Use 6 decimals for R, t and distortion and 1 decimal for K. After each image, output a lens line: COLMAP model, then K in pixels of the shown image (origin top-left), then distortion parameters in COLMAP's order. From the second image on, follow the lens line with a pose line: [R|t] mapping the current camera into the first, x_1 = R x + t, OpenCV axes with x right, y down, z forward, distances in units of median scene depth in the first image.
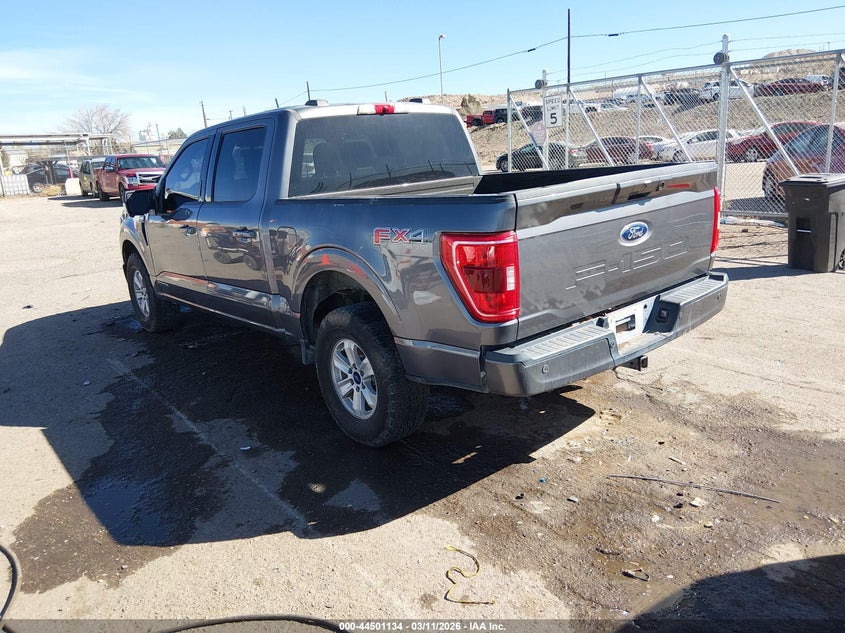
lens RADIAL K [[674.4, 0, 422.5], [0, 674.4, 316.5], [0, 0, 1]] dist [-0.002107, -0.003240]
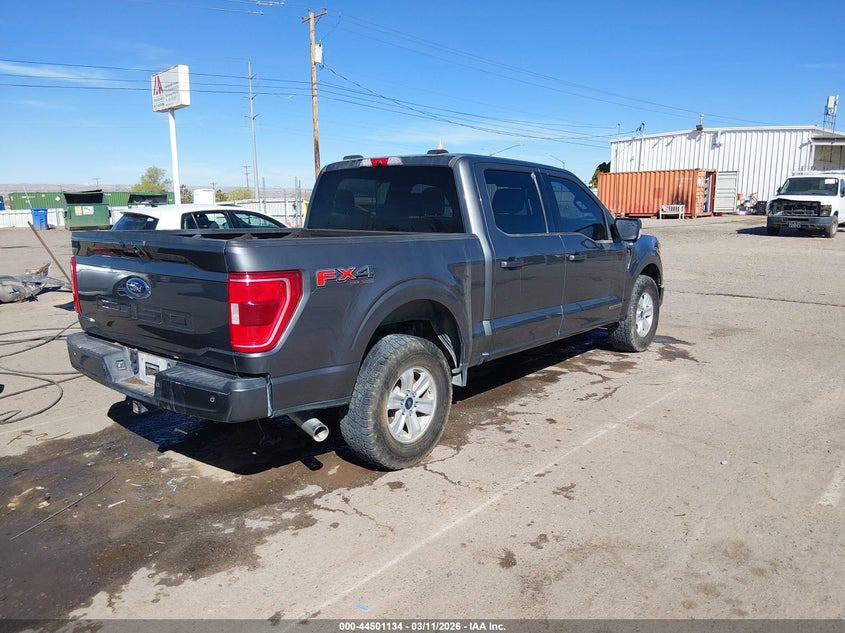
lens RADIAL K [[674.4, 0, 422.5], [0, 674.4, 316.5], [0, 0, 1]] dist [-0.002107, -0.003240]
pose [[0.126023, 0.225793, -0.965990, 1.276861], [-0.238033, 0.952188, 0.191513, -0.351547], [0.963046, 0.205803, 0.173744, 1.112020]]
